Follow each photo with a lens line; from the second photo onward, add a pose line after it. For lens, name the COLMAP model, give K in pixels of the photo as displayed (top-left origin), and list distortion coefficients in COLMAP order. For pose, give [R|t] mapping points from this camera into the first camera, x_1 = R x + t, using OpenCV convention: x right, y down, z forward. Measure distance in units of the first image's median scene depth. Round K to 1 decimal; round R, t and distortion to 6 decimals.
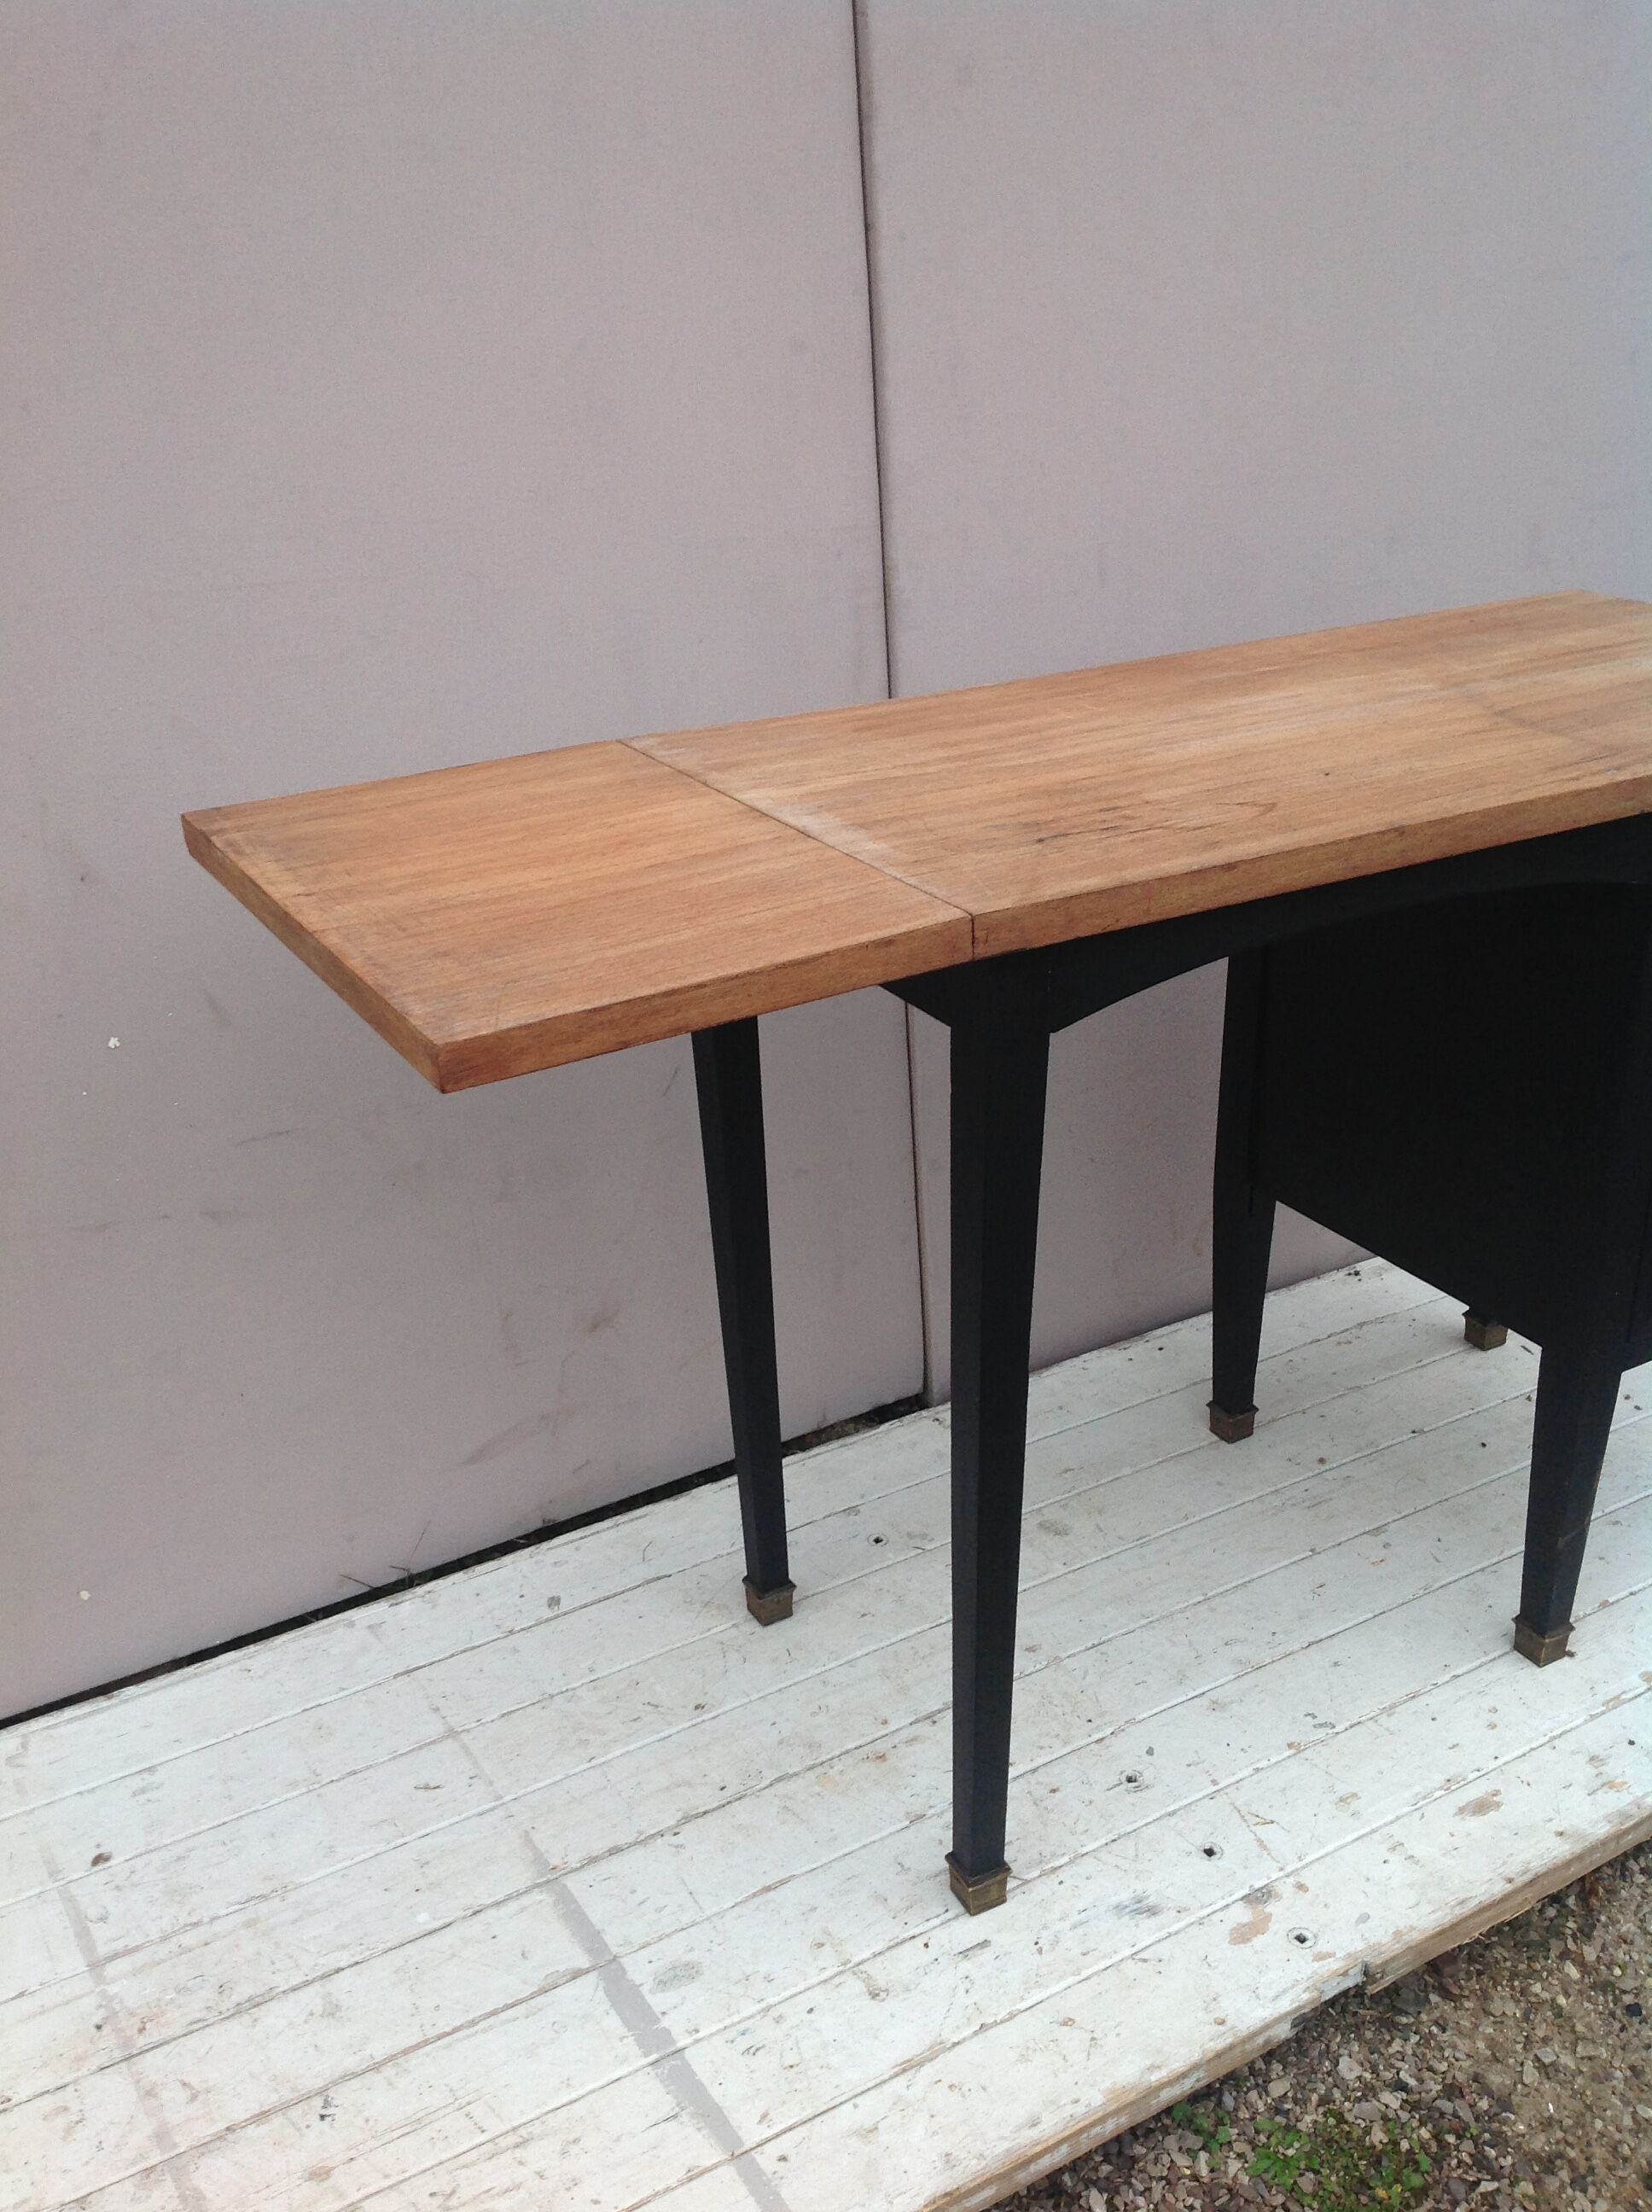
lens RADIAL K [[2099.7, 0, 832.3], [0, 2099.7, 1070.4], [0, 0, 1]] dist [0.126326, -0.311461]
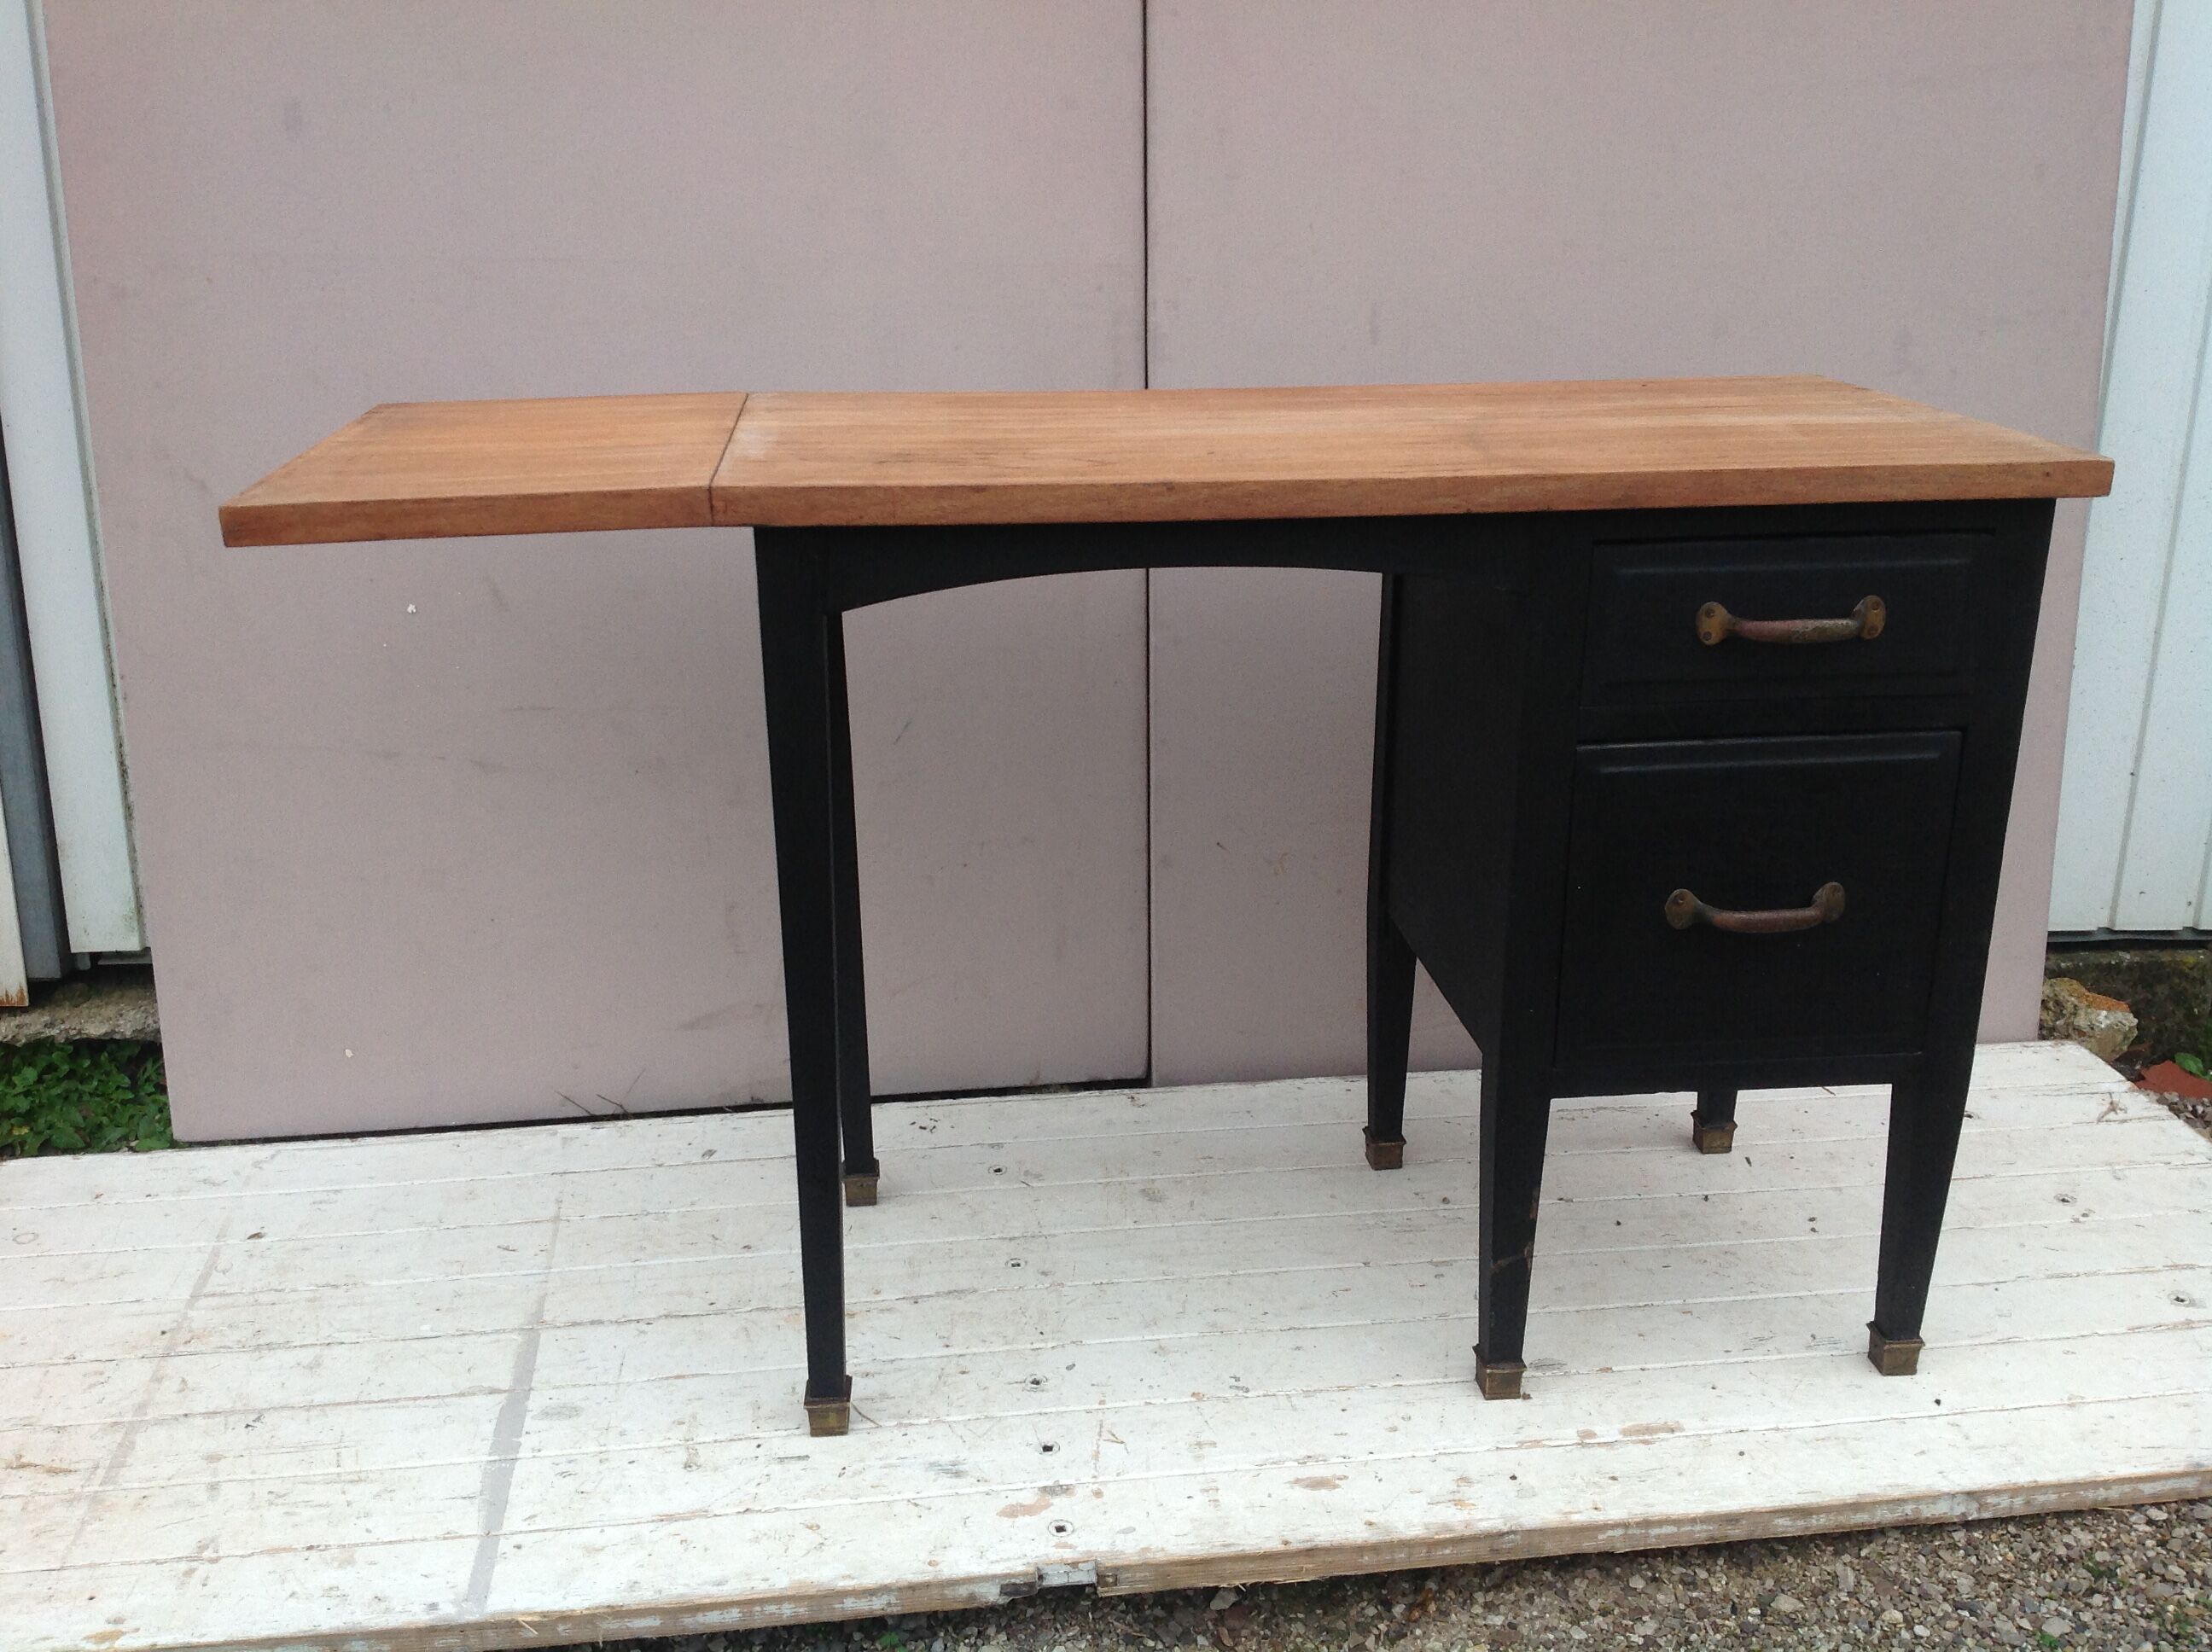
lens RADIAL K [[2060.6, 0, 1106.0], [0, 2060.6, 826.0], [0, 0, 1]] dist [0.190272, -0.506561]
pose [[0.919996, 0.150355, -0.361941, 0.561073], [-0.171642, 0.984784, -0.027193, 0.084982], [0.352345, 0.087142, 0.931804, 0.000625]]
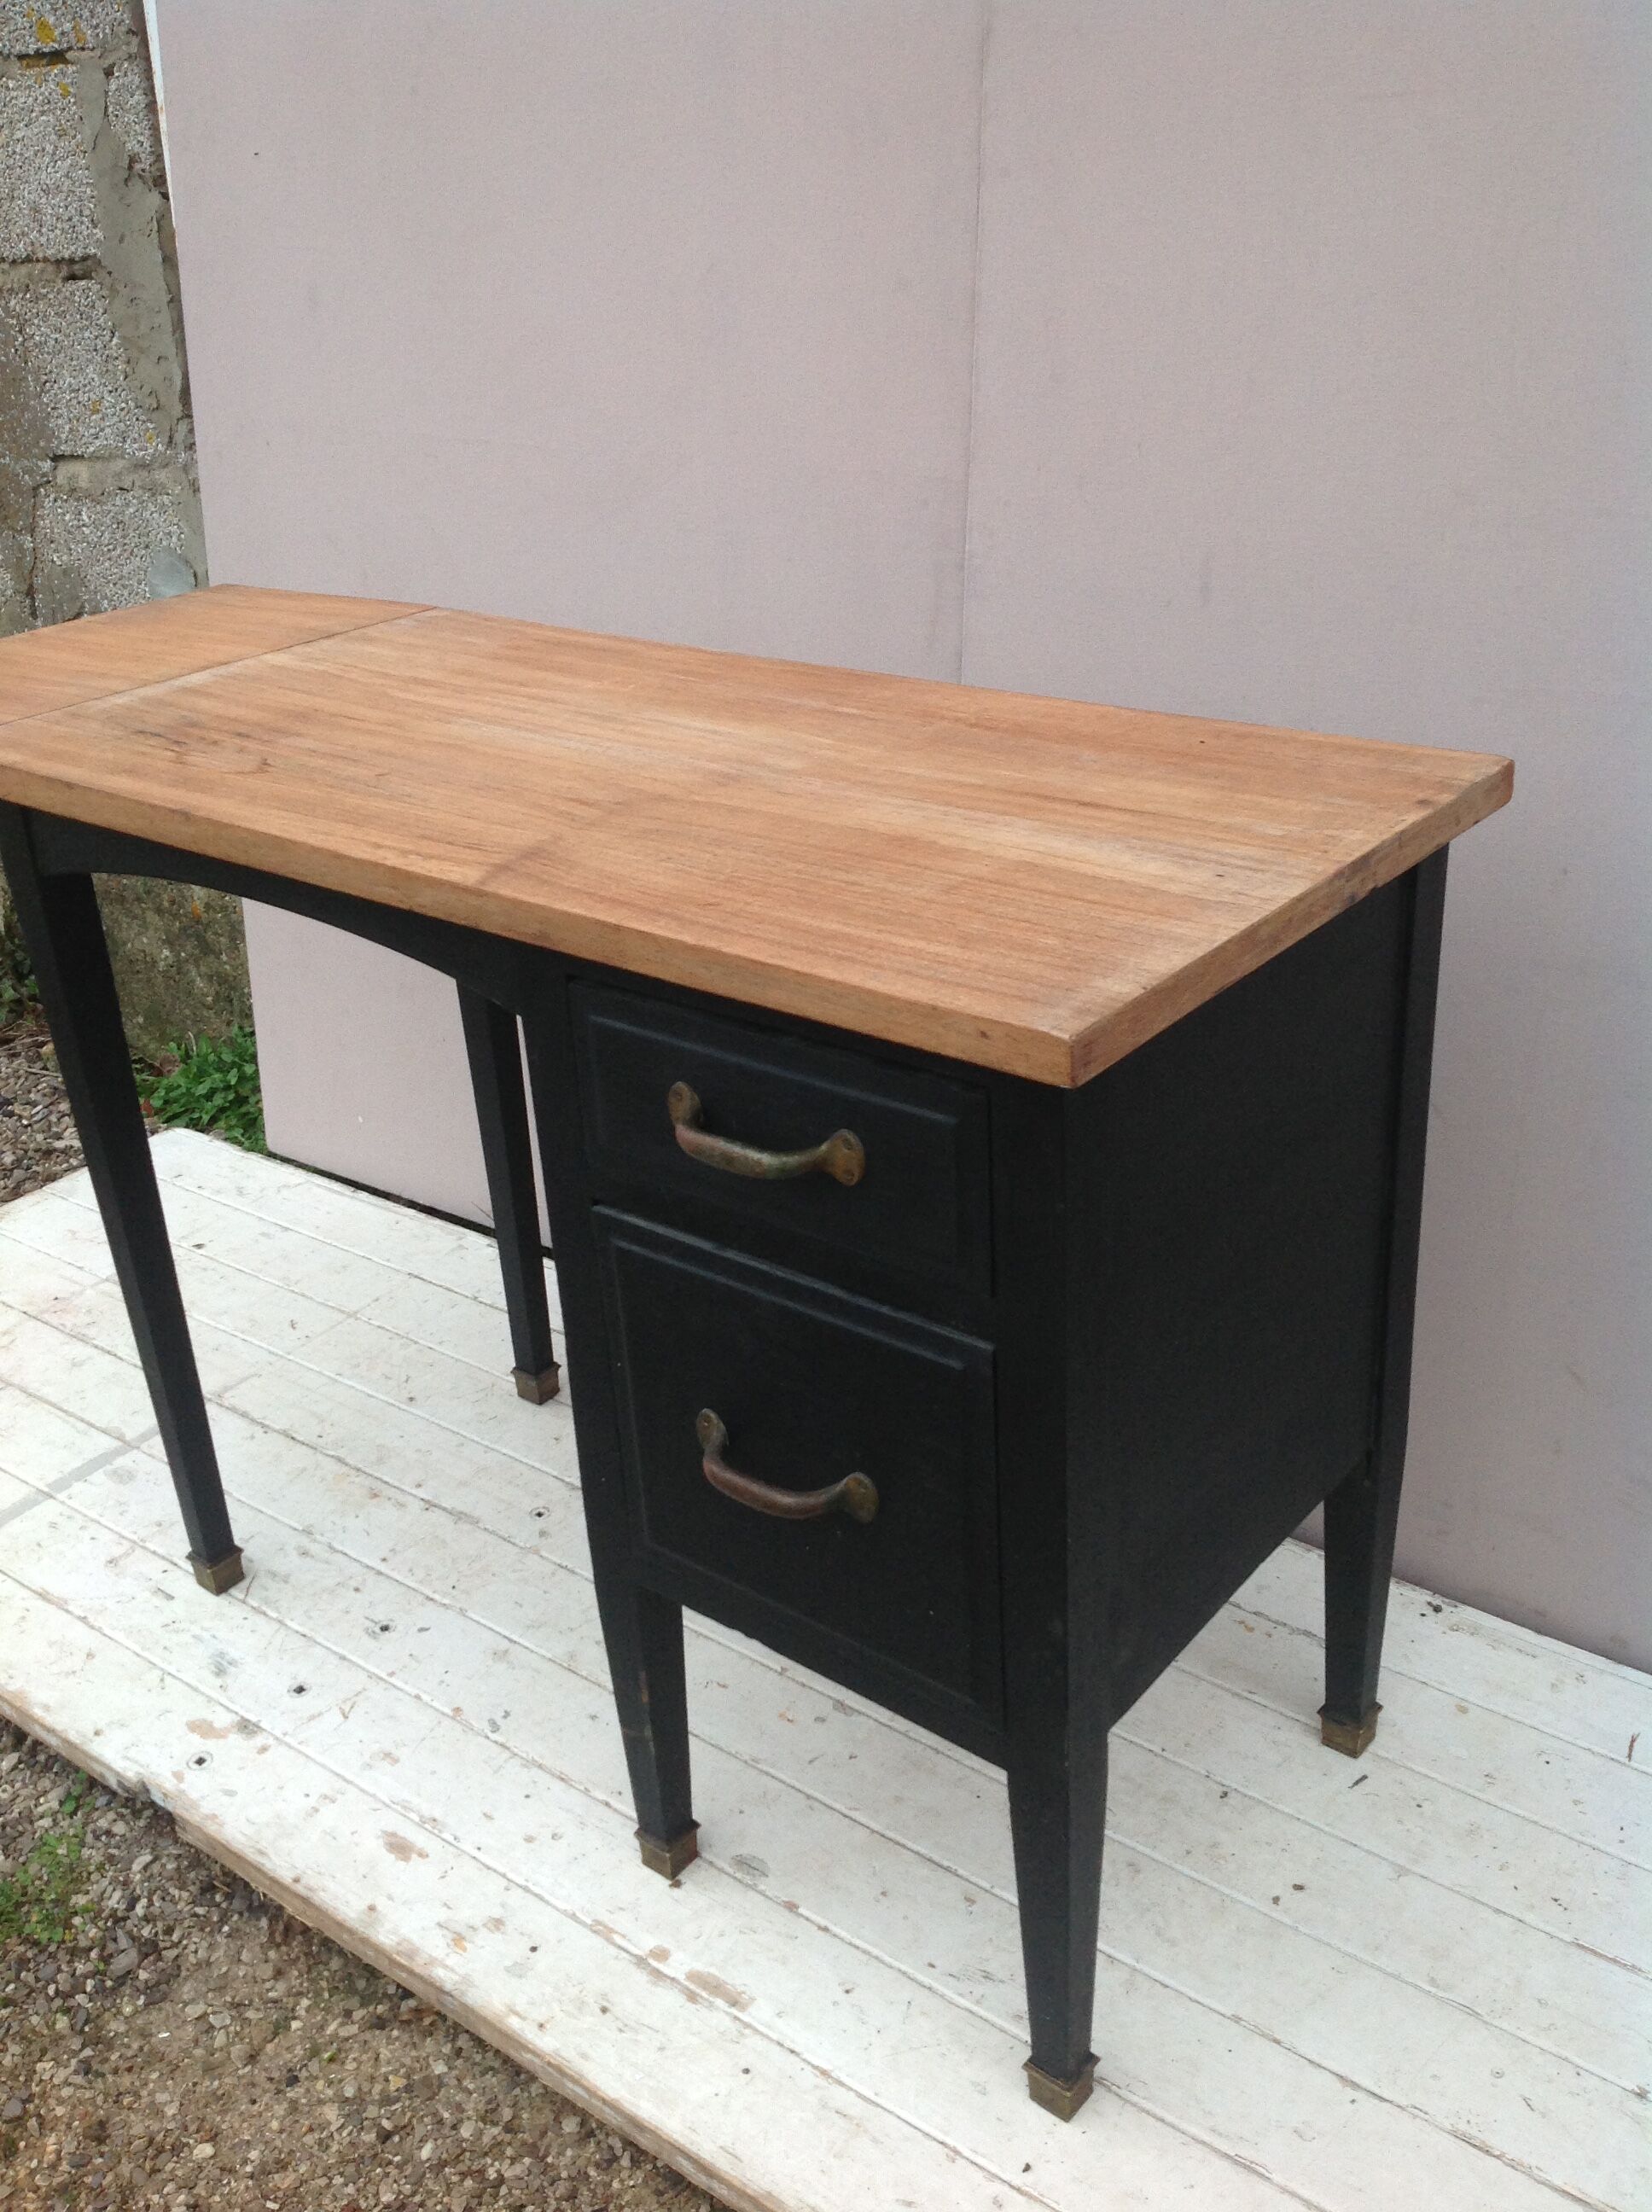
lens RADIAL K [[2073.9, 0, 826.0], [0, 2073.9, 1106.0], [0, 0, 1]] dist [0.195231, -0.487664]
pose [[0.378992, 0.405929, -0.831617, 1.122001], [-0.317687, 0.901114, 0.295073, -0.335246], [0.869160, 0.152364, 0.470474, 0.700267]]
